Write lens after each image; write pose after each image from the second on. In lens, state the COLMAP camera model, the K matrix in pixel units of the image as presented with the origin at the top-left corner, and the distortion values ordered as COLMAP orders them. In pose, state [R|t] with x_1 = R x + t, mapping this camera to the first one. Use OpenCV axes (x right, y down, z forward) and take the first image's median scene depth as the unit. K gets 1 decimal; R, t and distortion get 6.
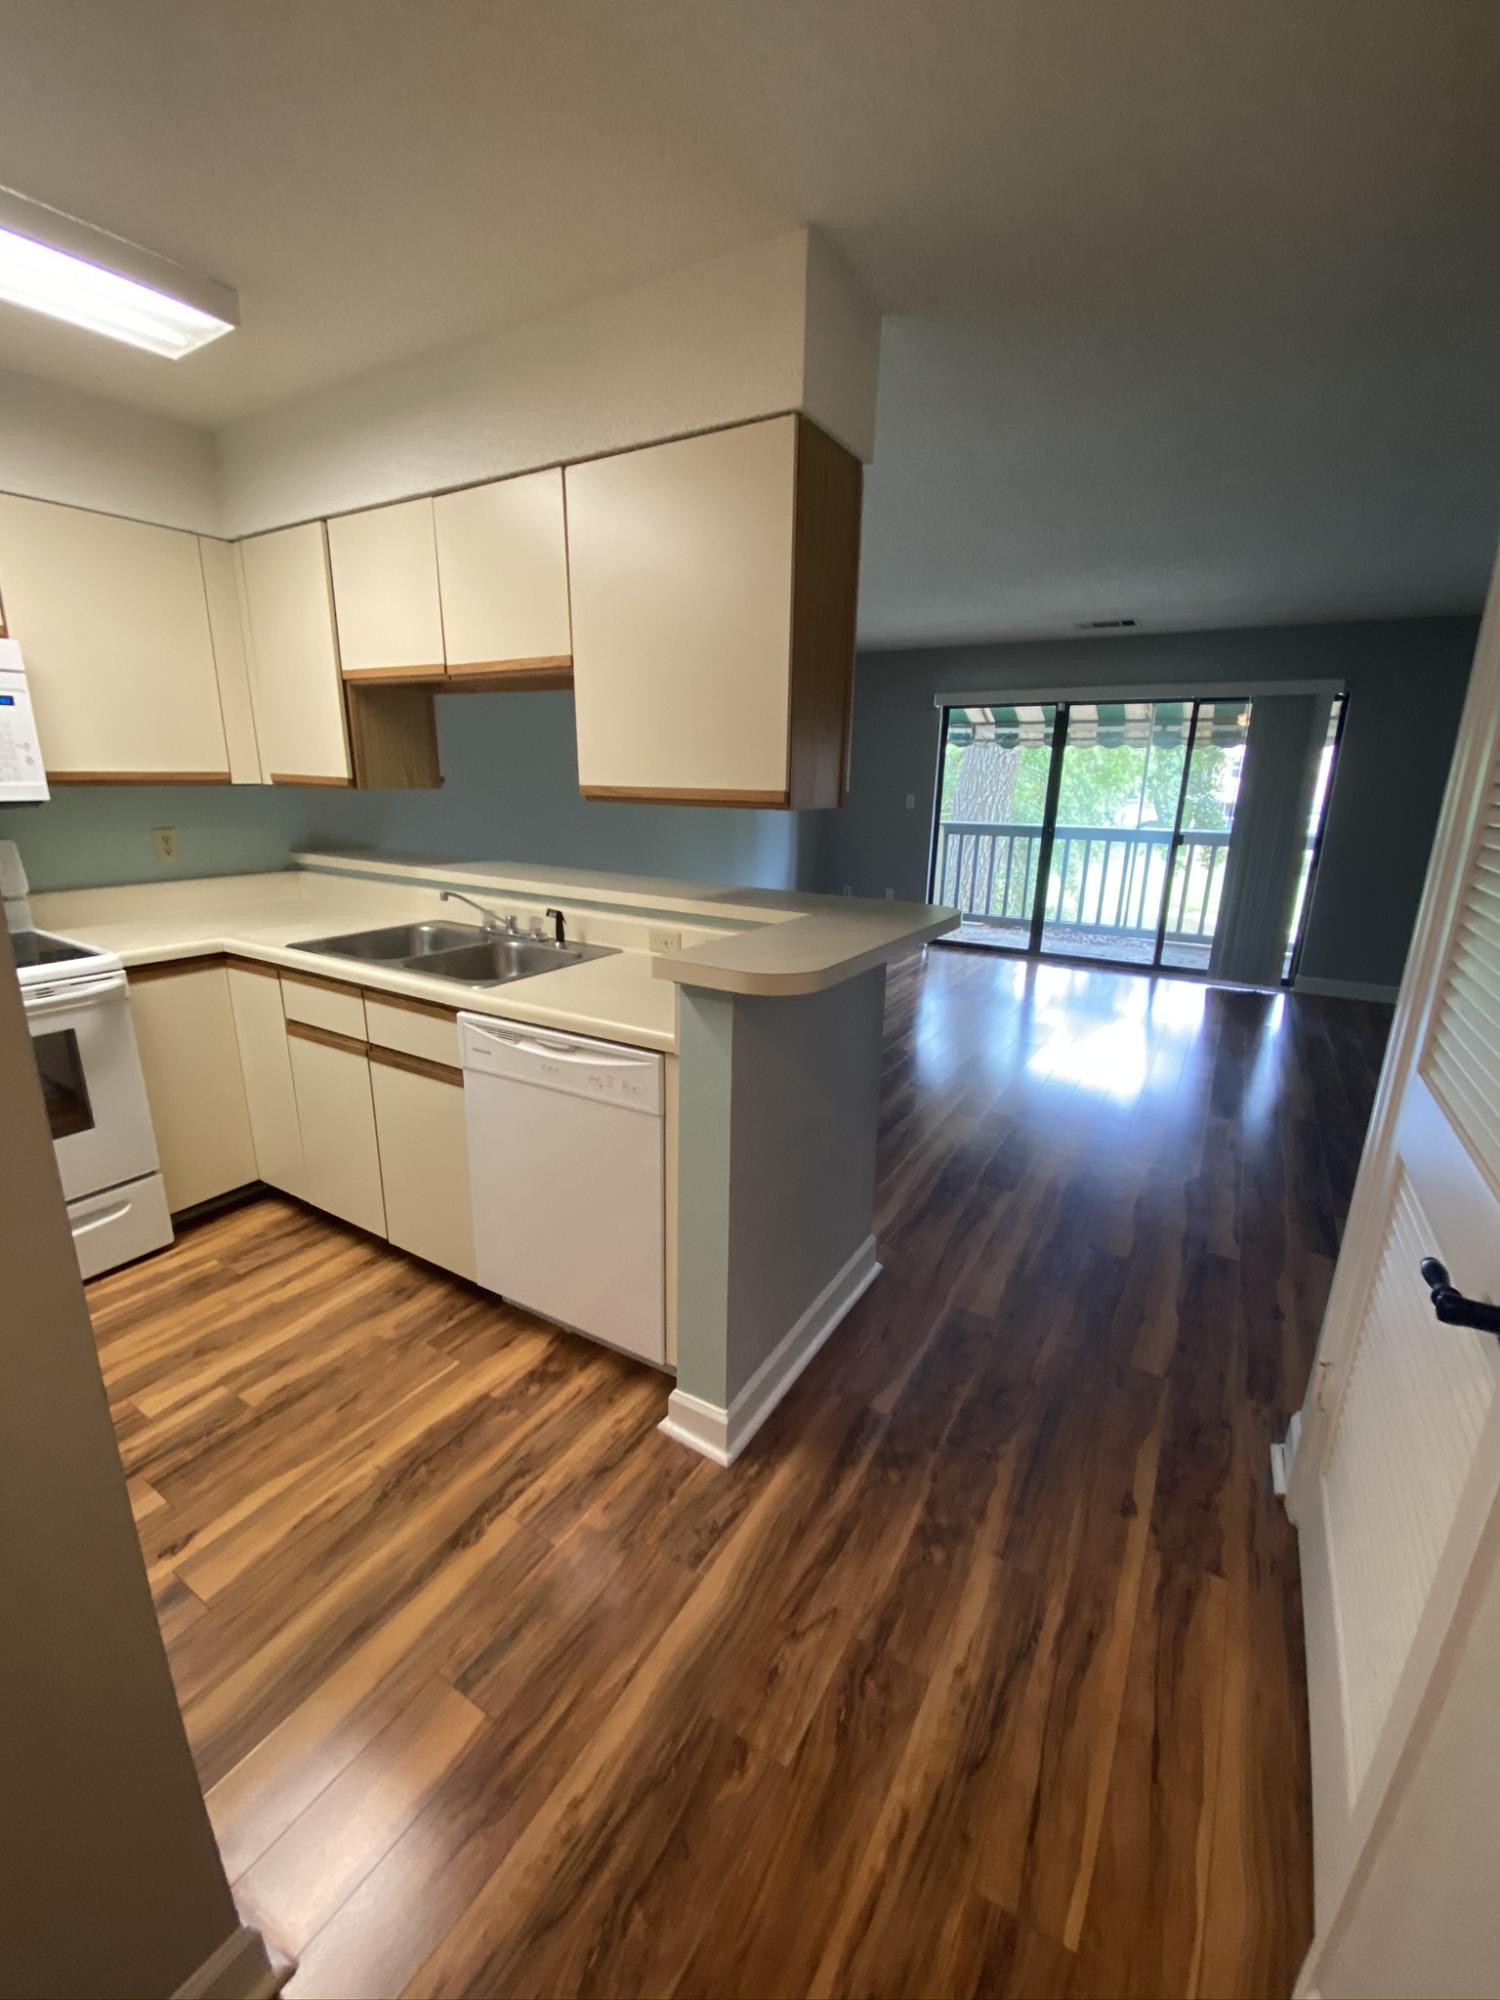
lens RADIAL K [[822.6, 0, 766.5], [0, 822.6, 995.6], [0, 0, 1]] dist [0.000929, -0.008384]
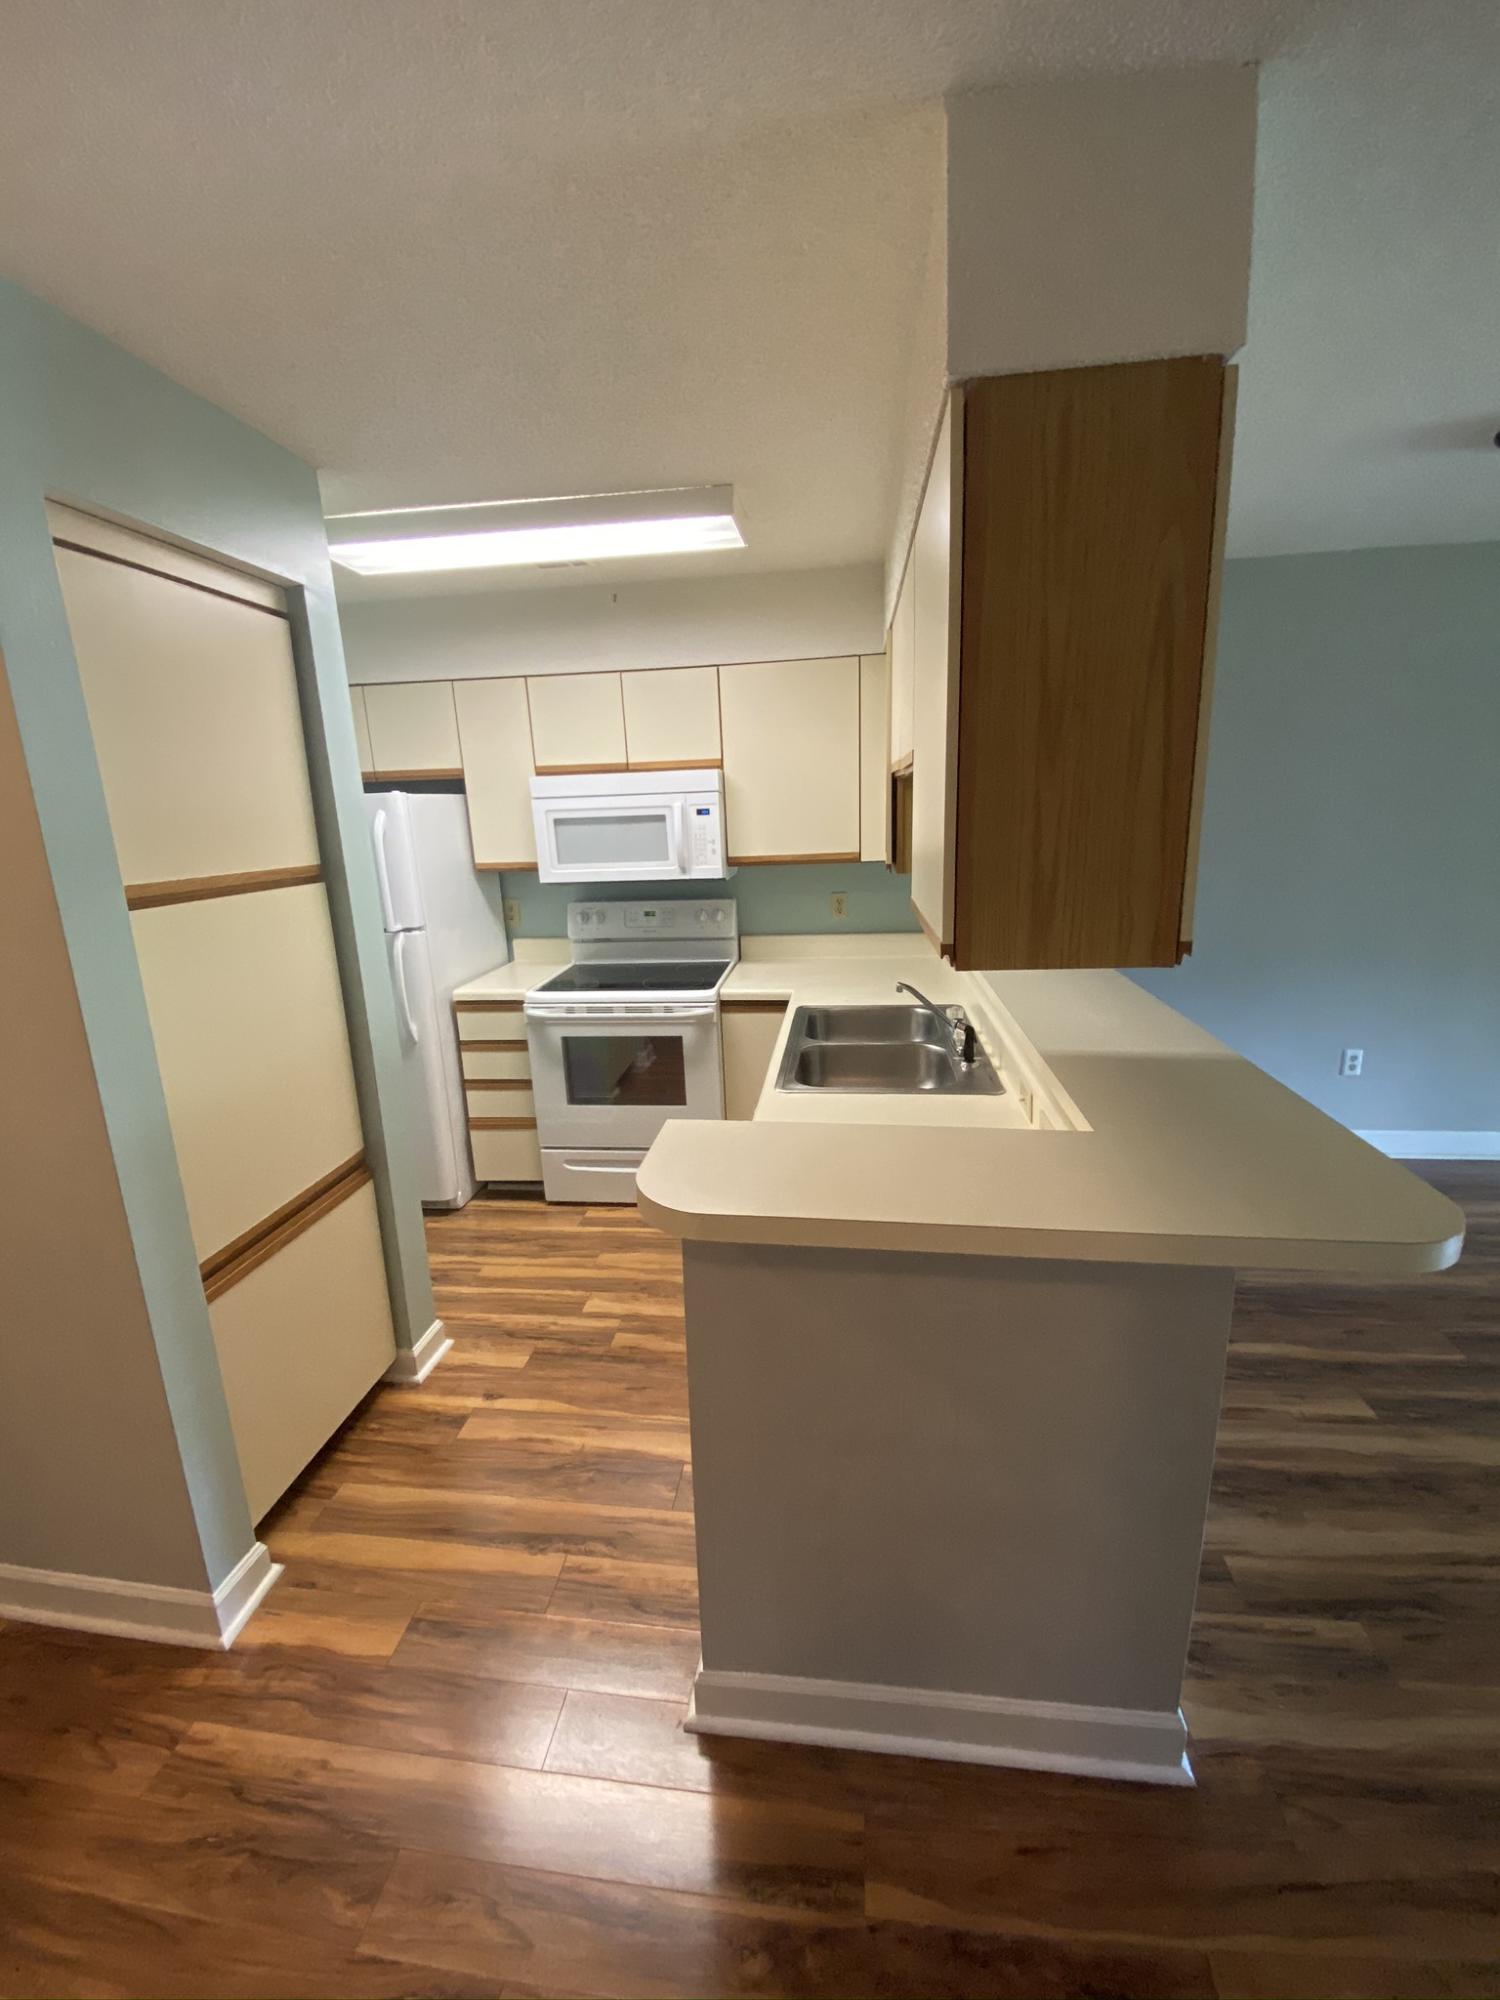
lens RADIAL K [[822.6, 0, 748.1], [0, 822.6, 995.1], [0, 0, 1]] dist [0.000929, -0.008384]
pose [[0.384735, 0.209956, -0.898831, 0.612917], [-0.187176, 0.971301, 0.146765, -0.332726], [0.903849, 0.111774, 0.412992, 0.624265]]
